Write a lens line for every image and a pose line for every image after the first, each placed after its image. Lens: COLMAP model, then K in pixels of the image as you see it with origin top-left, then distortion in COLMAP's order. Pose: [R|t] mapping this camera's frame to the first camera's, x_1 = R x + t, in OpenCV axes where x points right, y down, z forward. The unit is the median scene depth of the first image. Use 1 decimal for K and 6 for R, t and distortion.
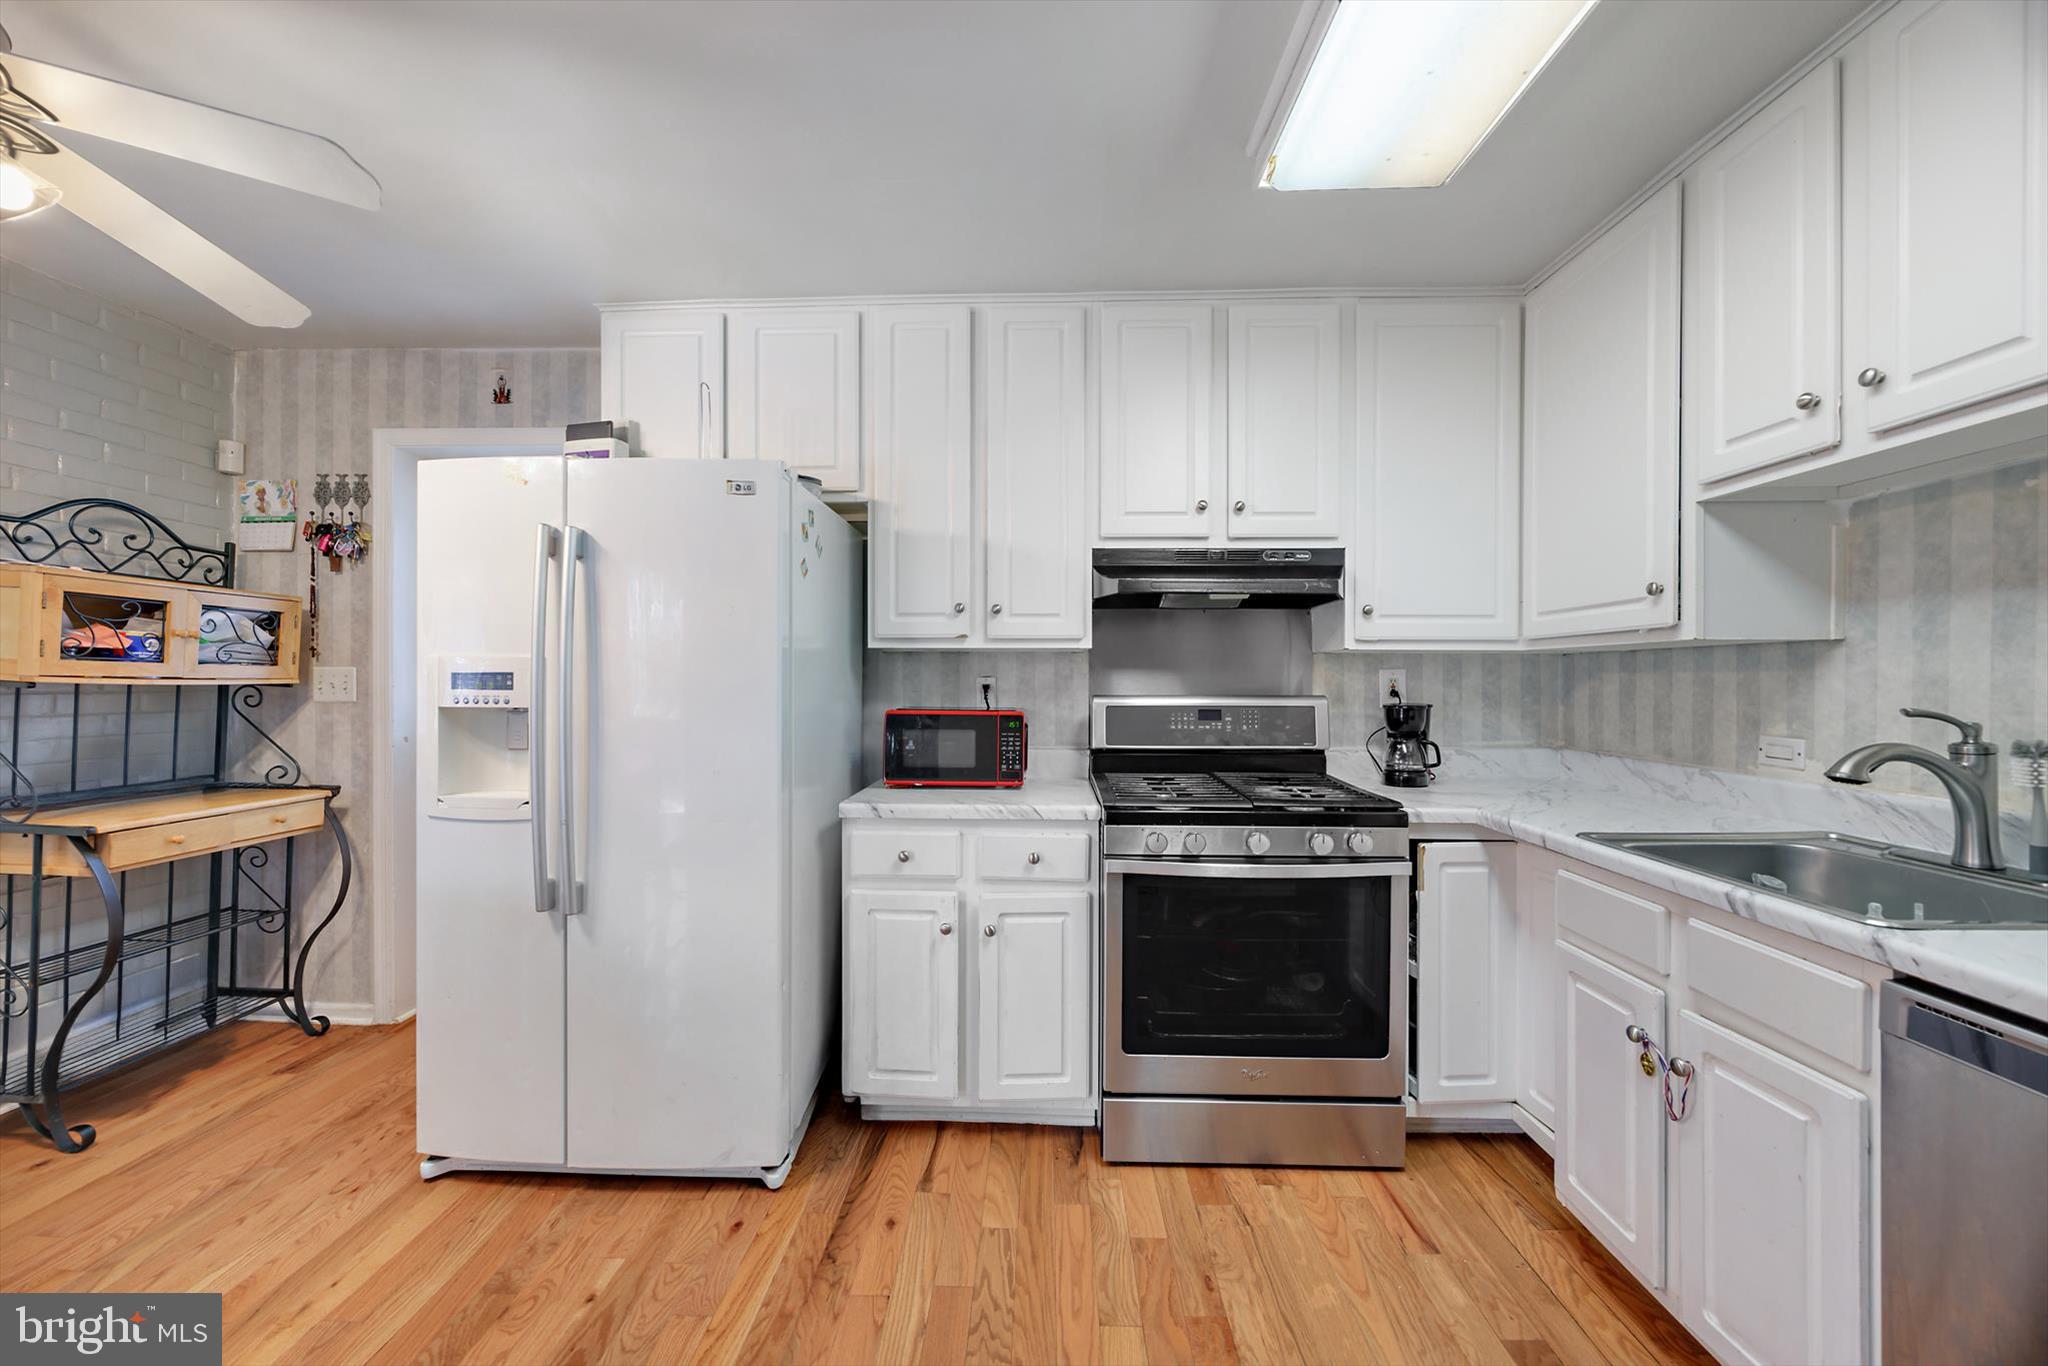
lens RADIAL K [[772.6, 0, 1024.3], [0, 772.6, 688.3], [0, 0, 1]] dist [-0.002985, -0.000572]
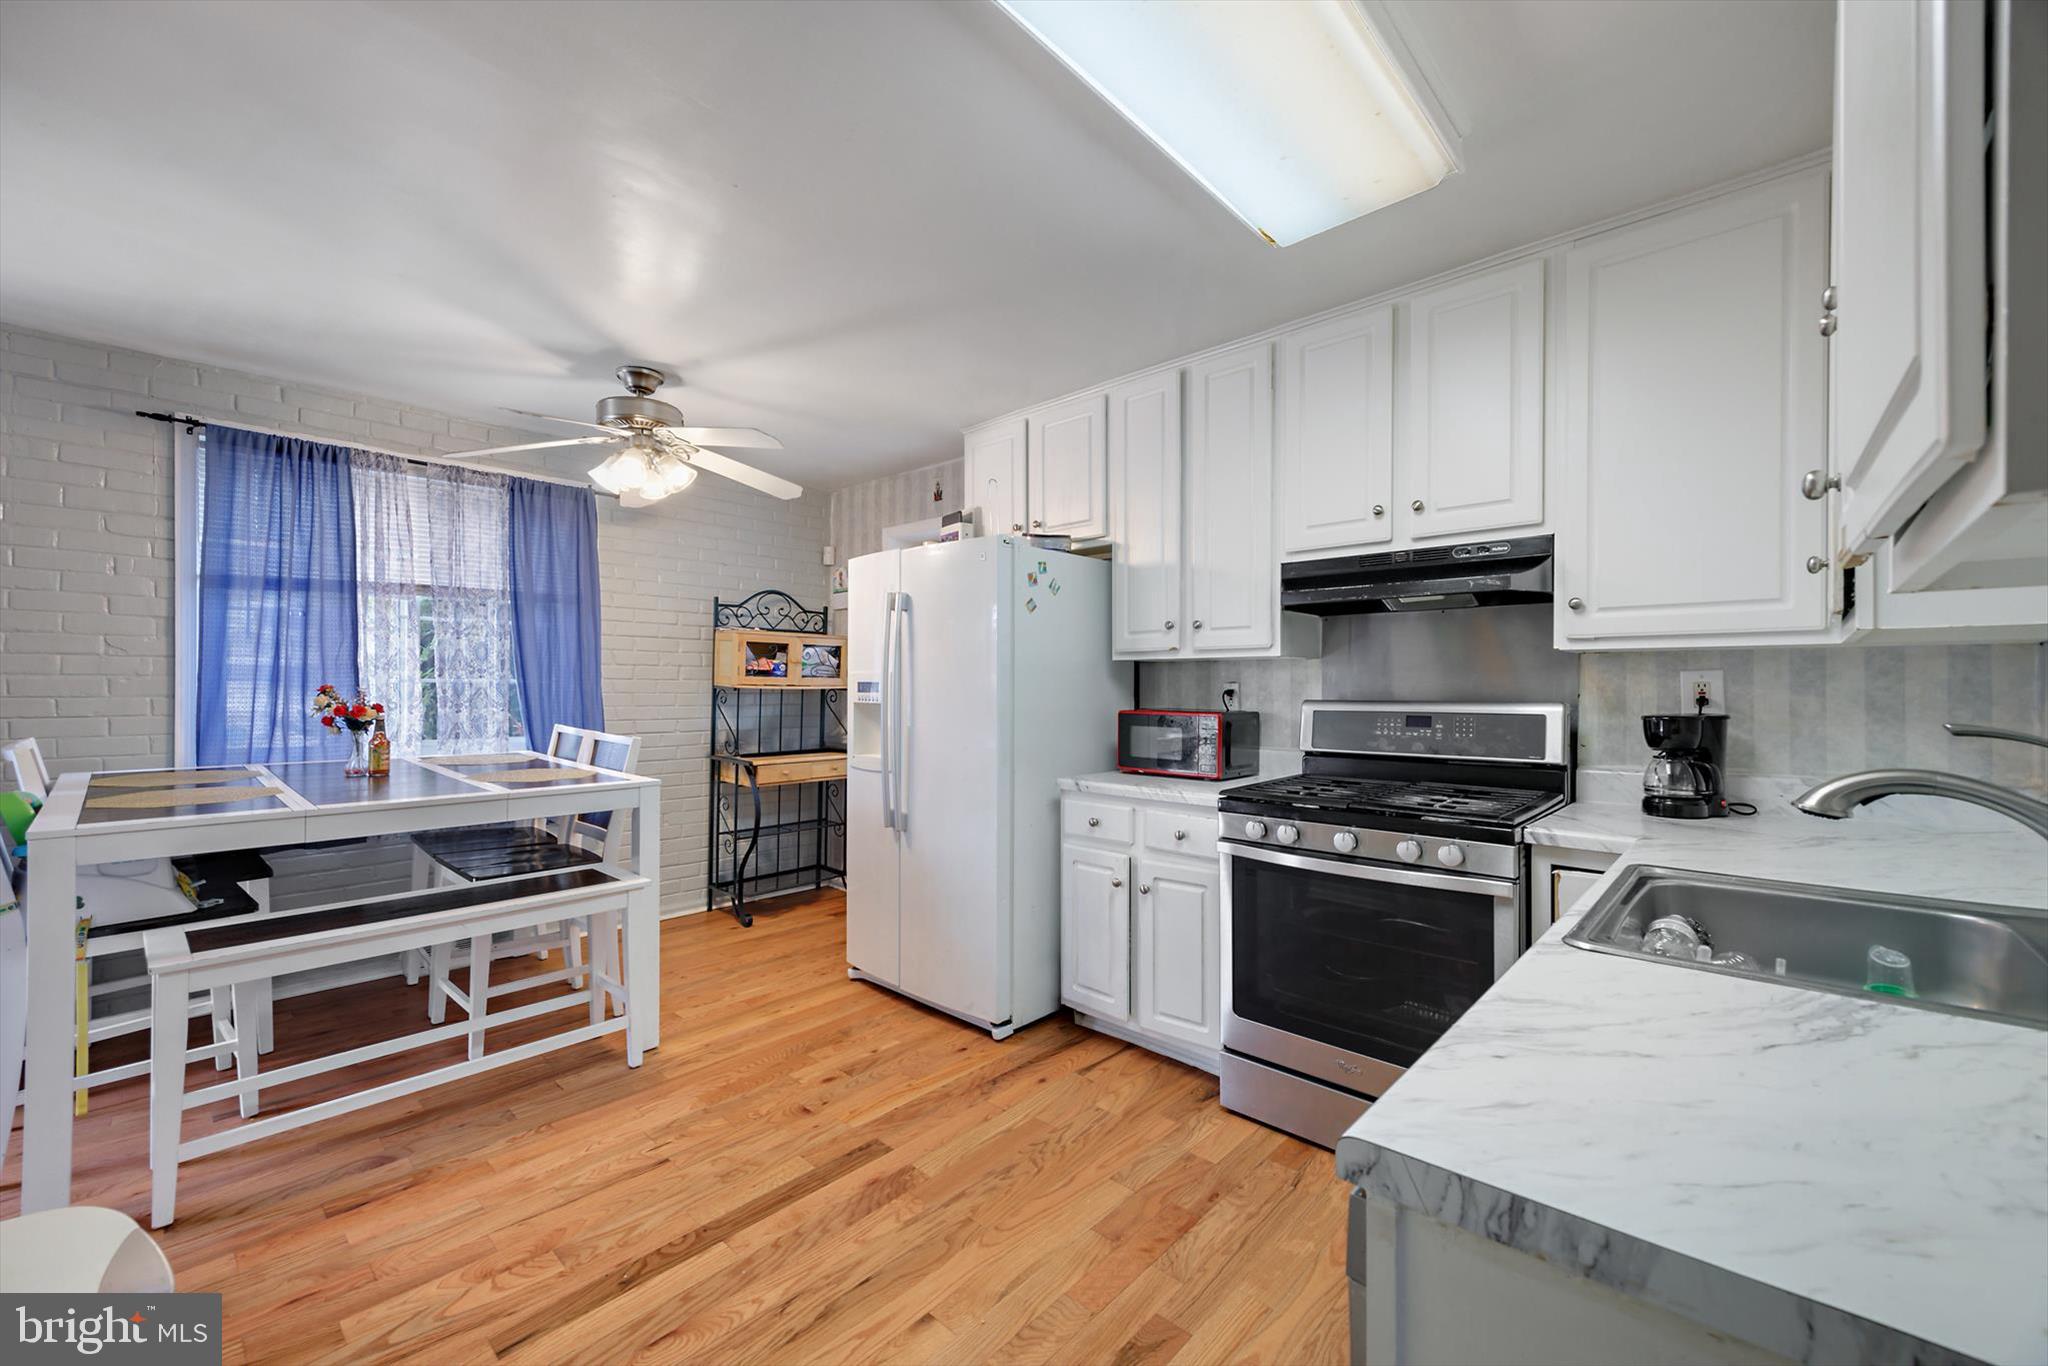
lens RADIAL K [[824.1, 0, 1022.4], [0, 824.1, 687.7], [0, 0, 1]] dist [0.007820, -0.000354]
pose [[0.749218, -0.000077, -0.662323, 0.642957], [-0.003335, 0.999987, -0.003888, -0.002187], [0.662315, 0.005122, 0.749208, -0.110128]]
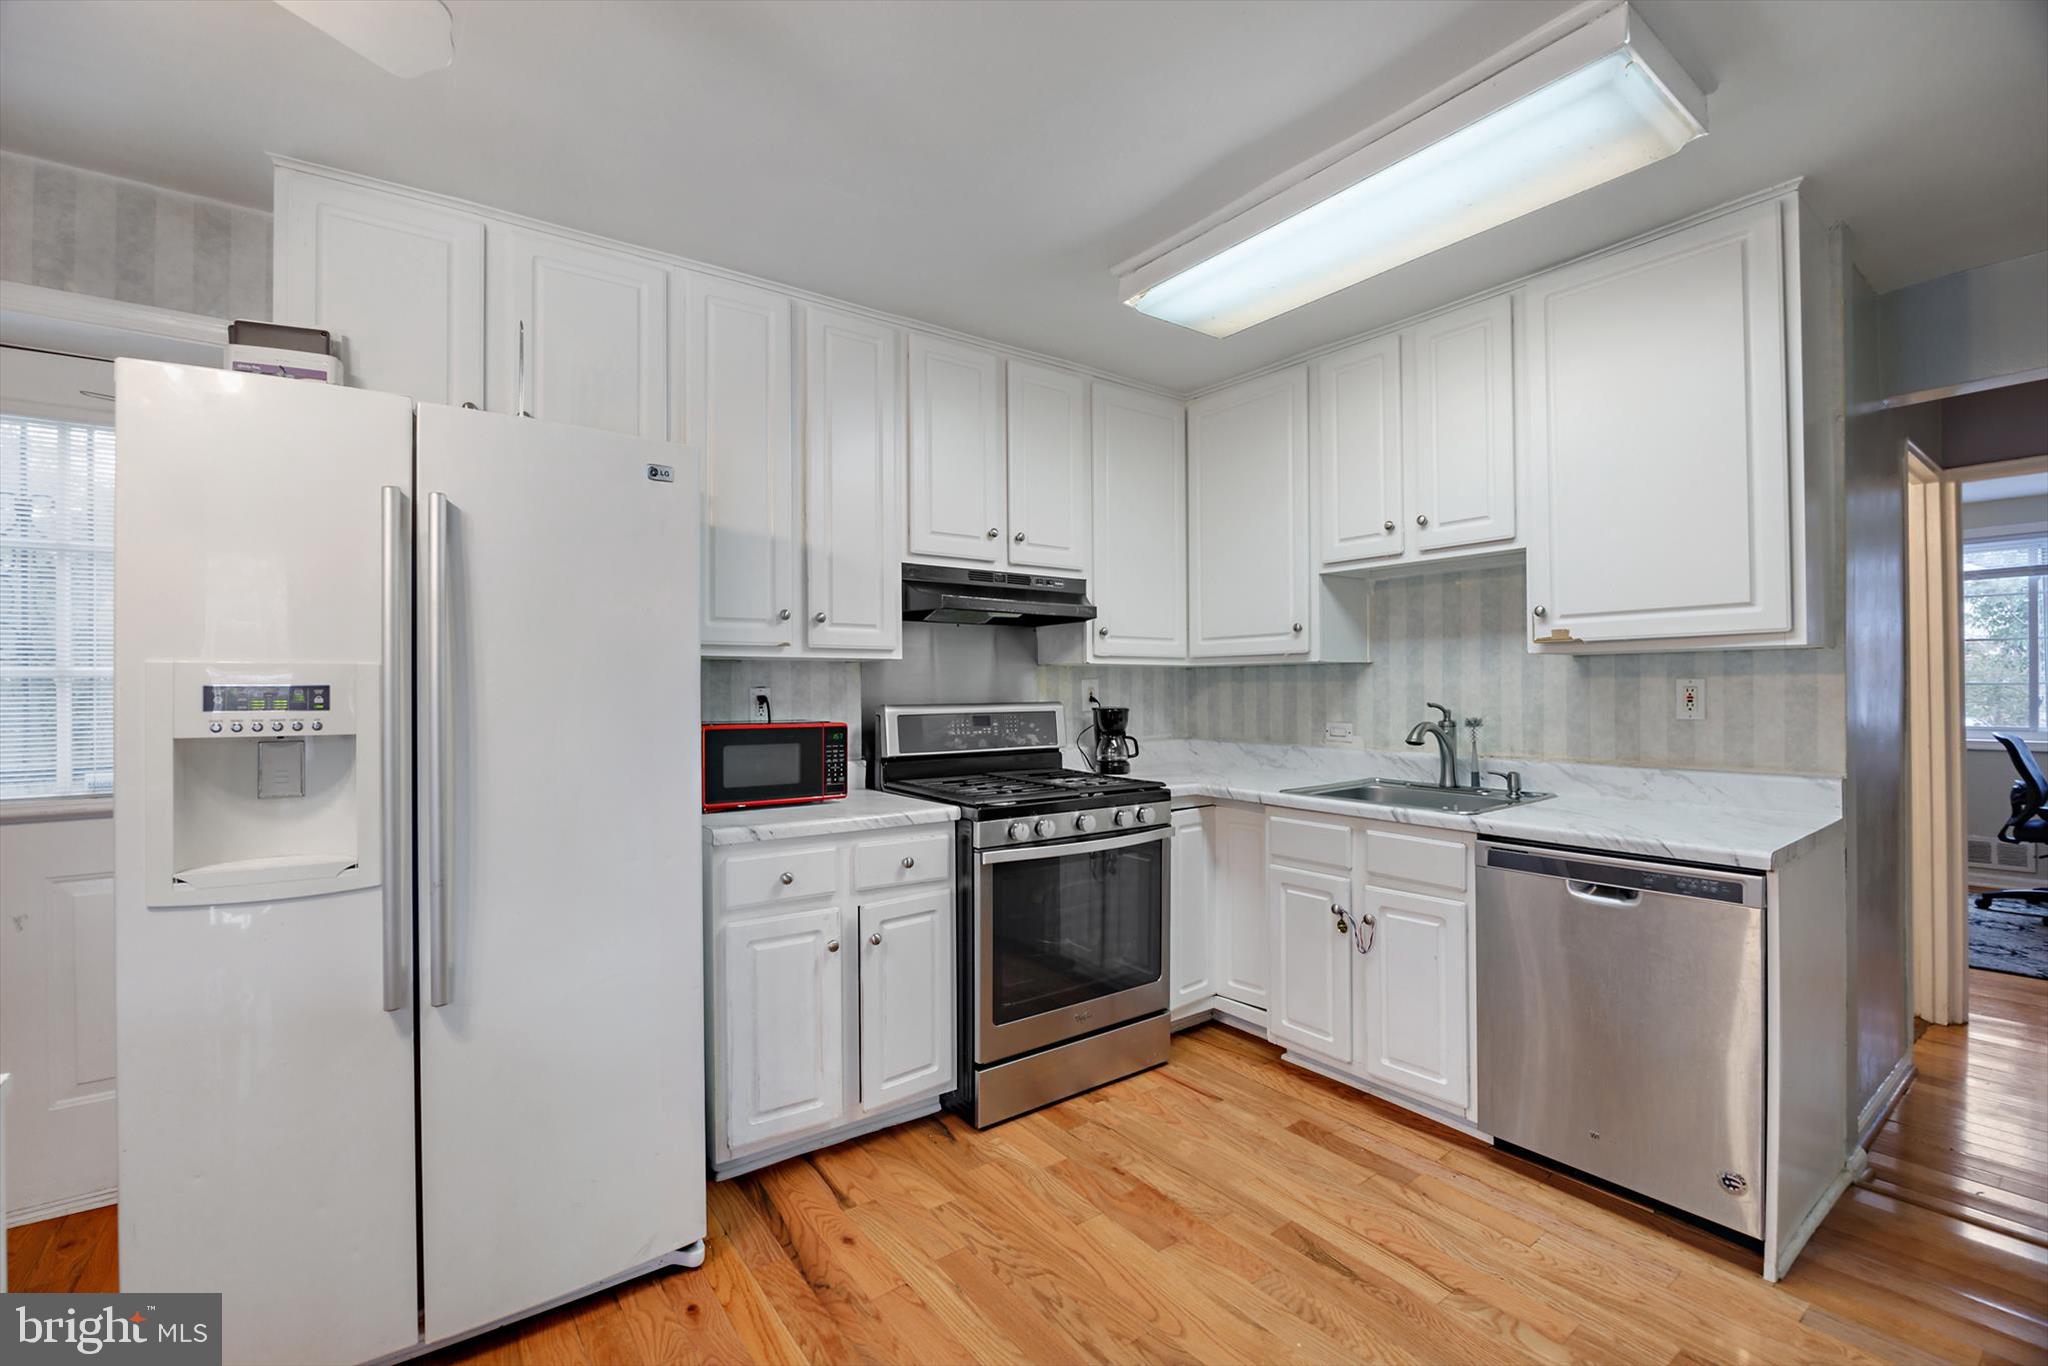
lens RADIAL K [[877.2, 0, 1026.1], [0, 877.2, 687.5], [0, 0, 1]] dist [-0.015828, 0.000449]
pose [[0.786521, -0.005800, 0.617537, -0.561521], [0.012020, 0.999910, -0.005918, -0.005783], [-0.617447, 0.012077, 0.786520, -0.024923]]
